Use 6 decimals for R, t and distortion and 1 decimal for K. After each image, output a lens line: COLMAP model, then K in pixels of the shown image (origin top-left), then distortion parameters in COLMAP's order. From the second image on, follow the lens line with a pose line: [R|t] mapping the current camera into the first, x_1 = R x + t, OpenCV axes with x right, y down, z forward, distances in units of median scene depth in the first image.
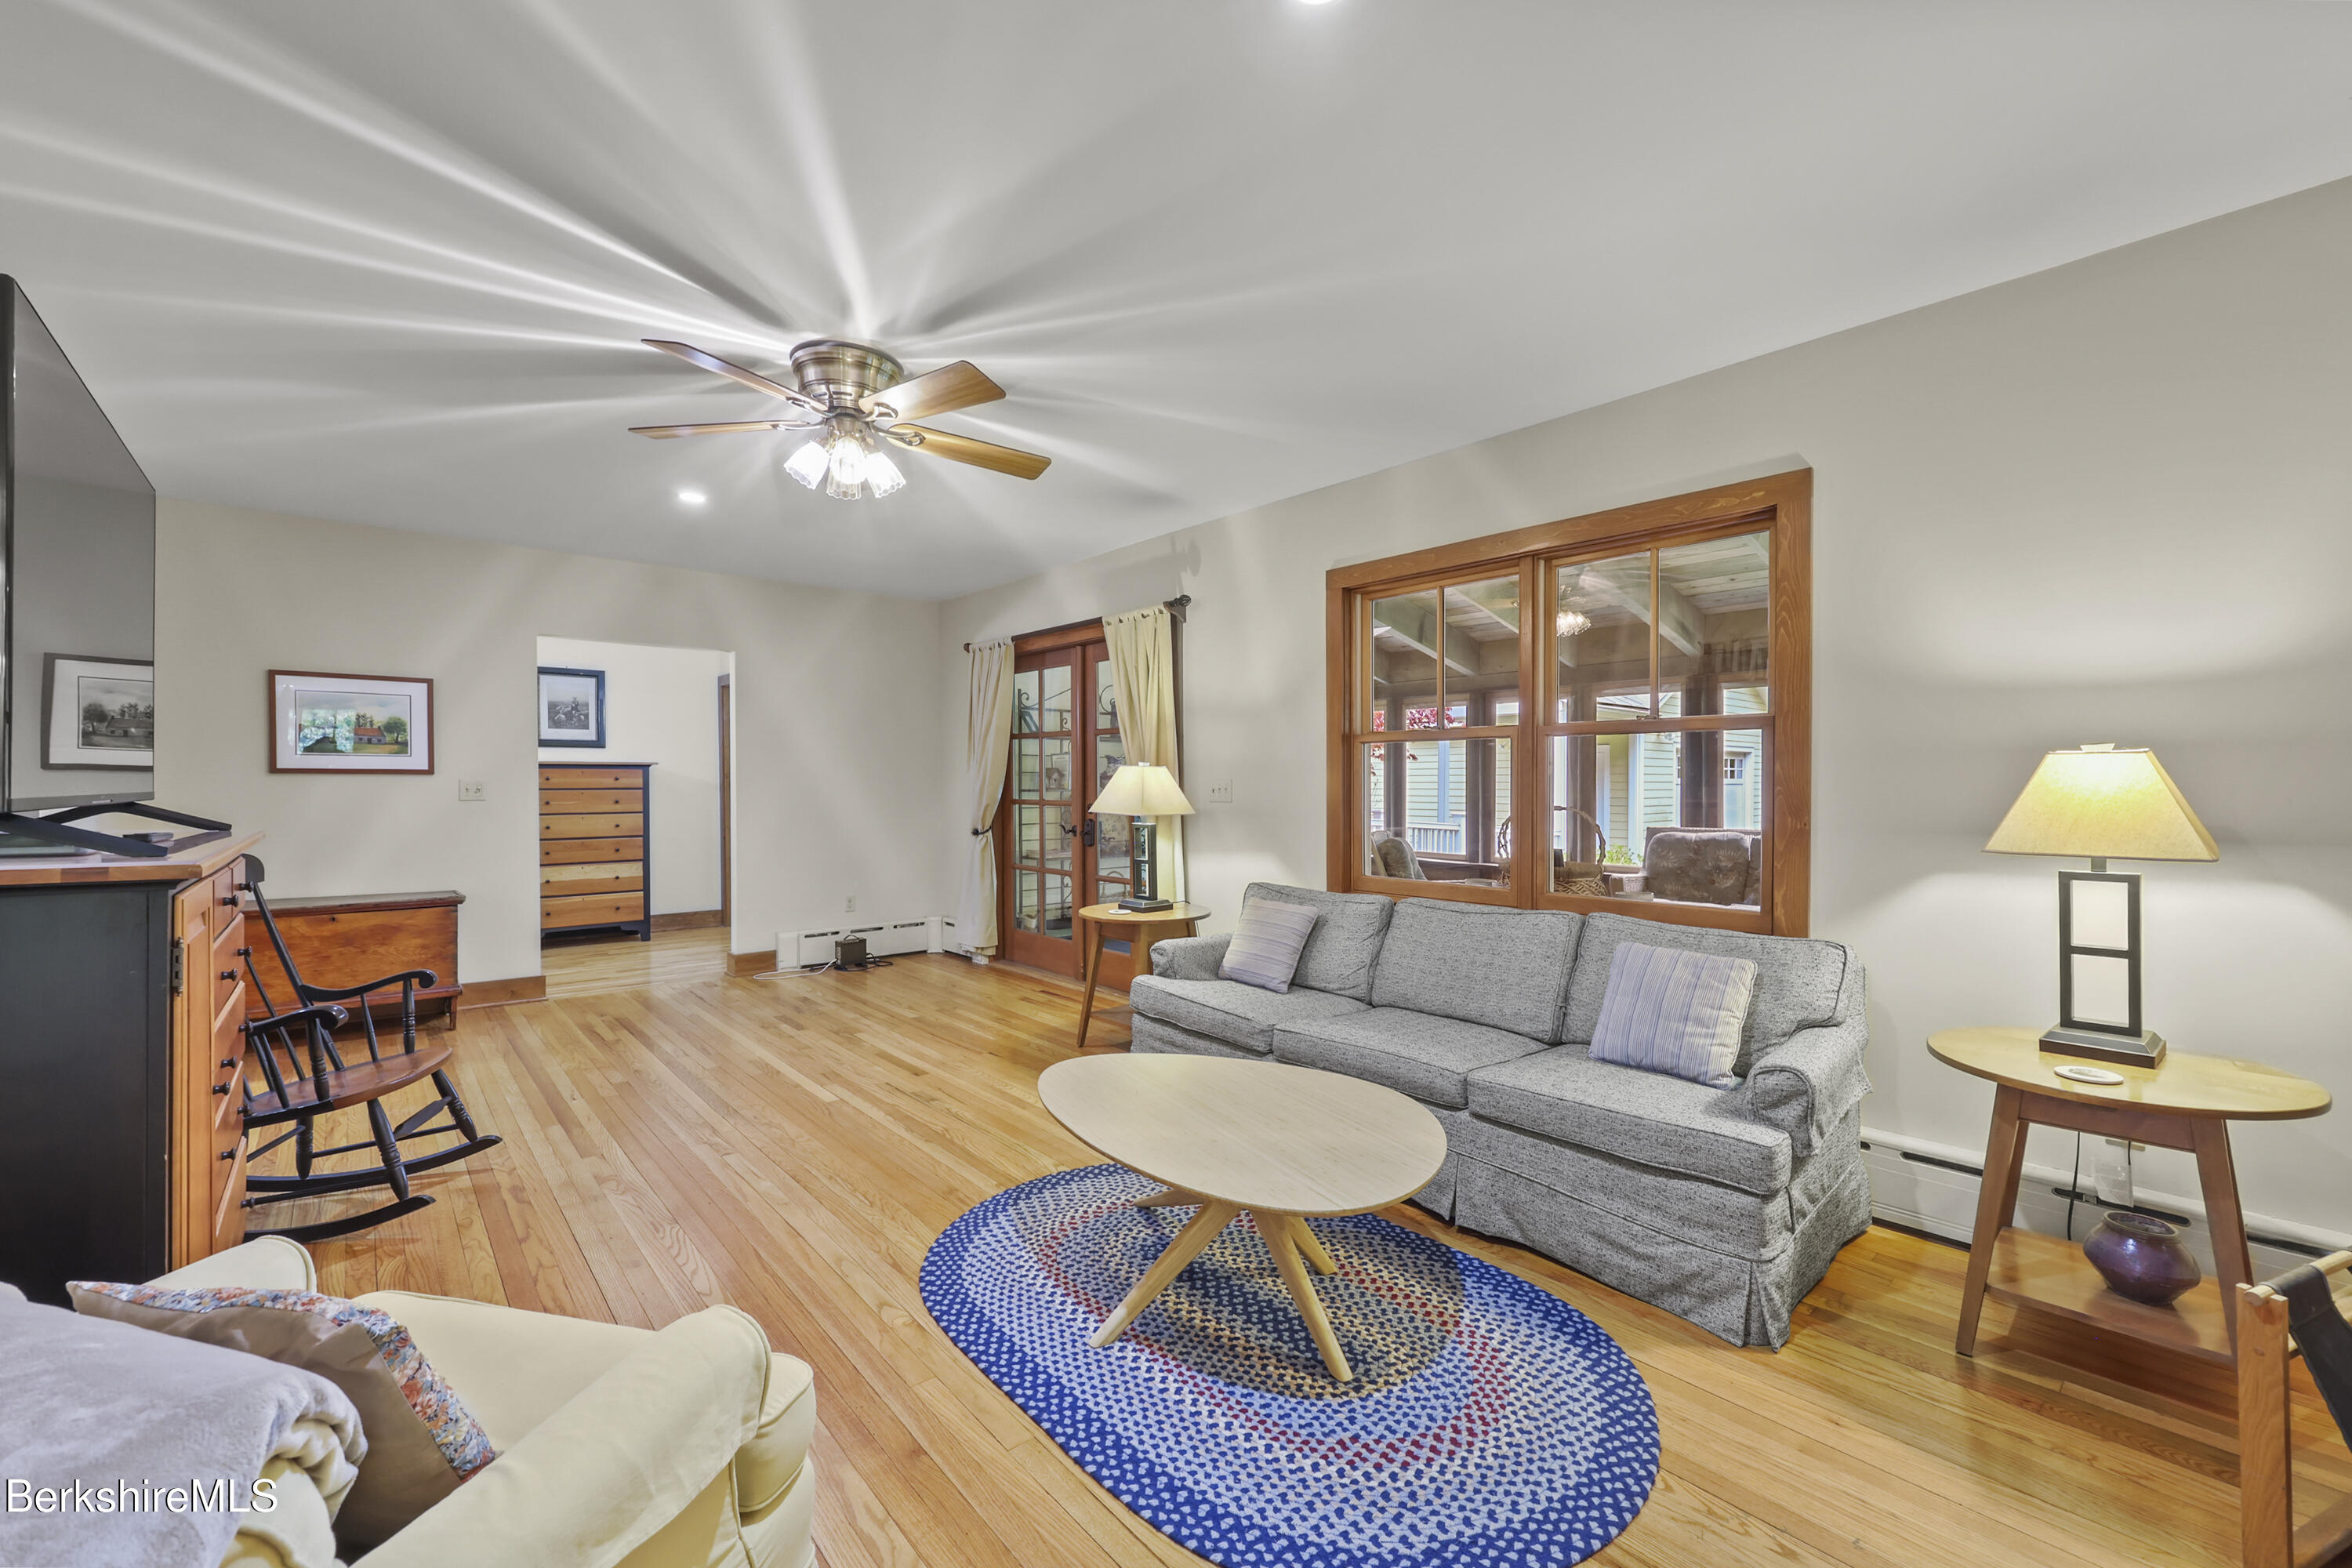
lens RADIAL K [[950.3, 0, 1183.4], [0, 950.3, 789.4], [0, 0, 1]] dist [-0.000129, 0.000412]
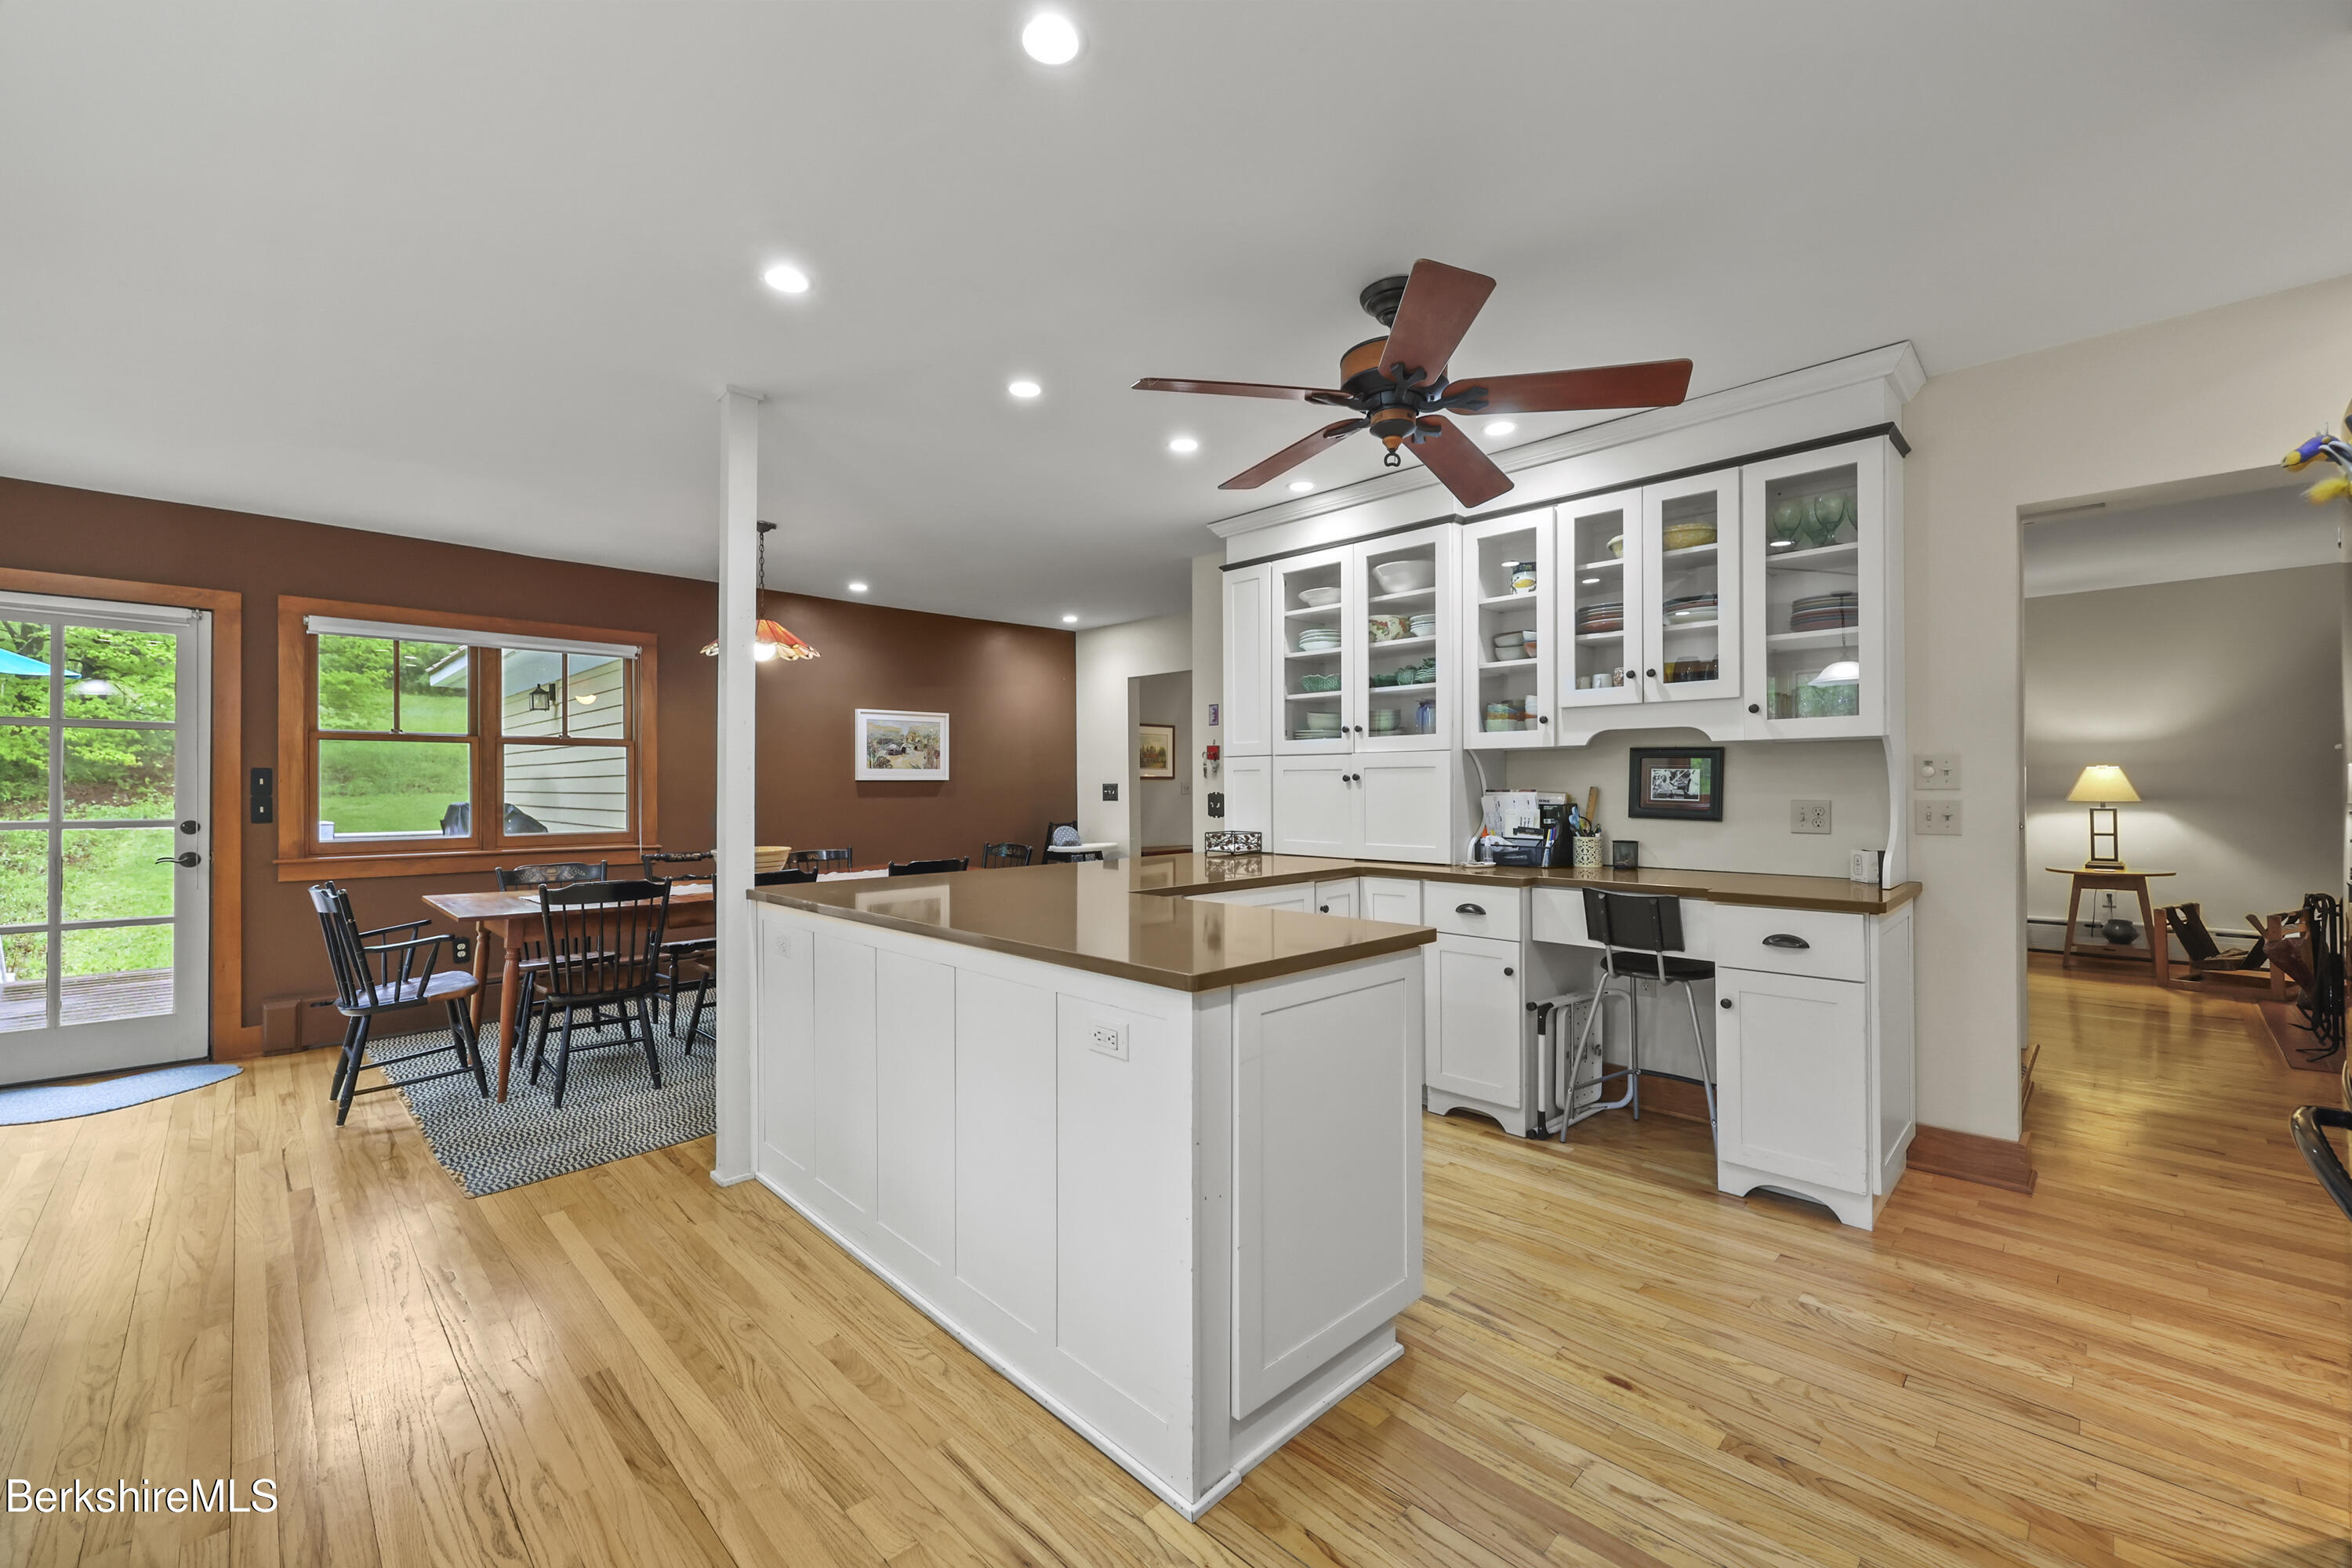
lens RADIAL K [[950.3, 0, 1181.8], [0, 950.3, 780.4], [0, 0, 1]] dist [-0.000129, 0.000412]
pose [[0.998066, -0.006068, 0.061861, -1.066986], [0.006914, 0.999885, -0.013471, 0.011522], [-0.061773, 0.013873, 0.997994, -0.910631]]
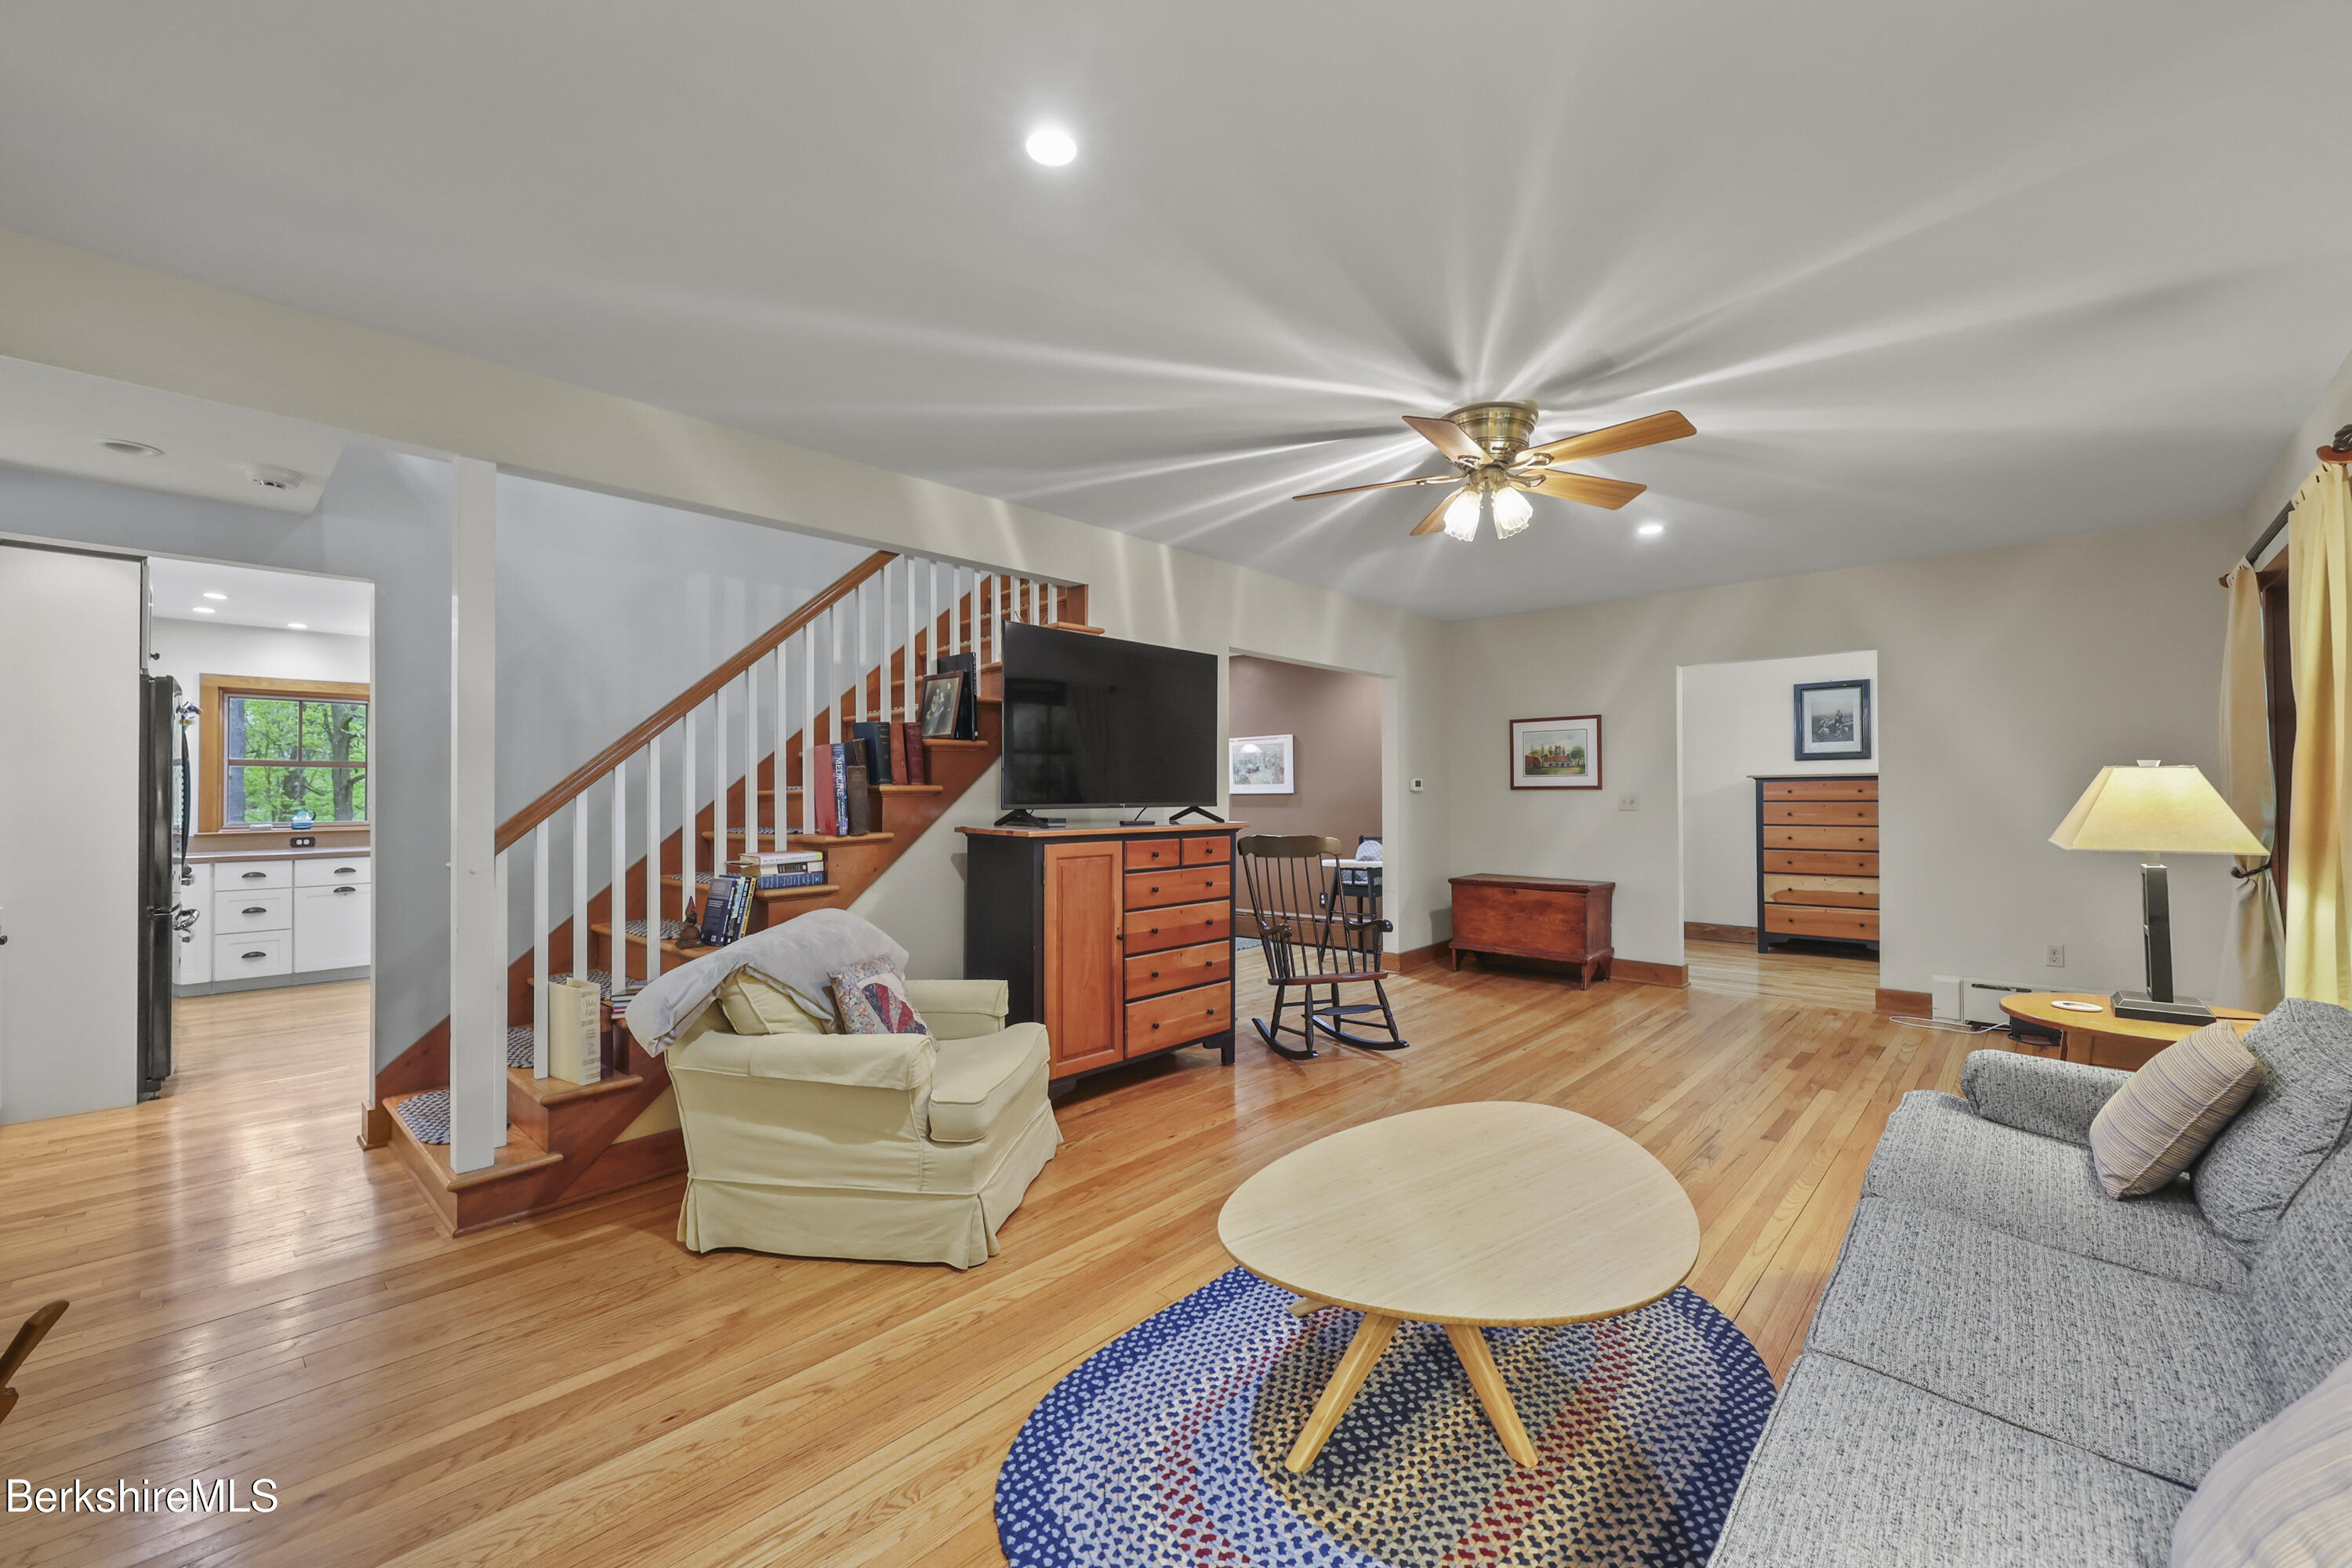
lens RADIAL K [[950.3, 0, 1170.9], [0, 950.3, 790.7], [0, 0, 1]] dist [-0.000129, 0.000412]
pose [[0.100901, -0.007472, -0.994868, 0.498833], [-0.002649, 0.999966, -0.007779, -0.003728], [0.994893, 0.003420, 0.100878, 0.363761]]
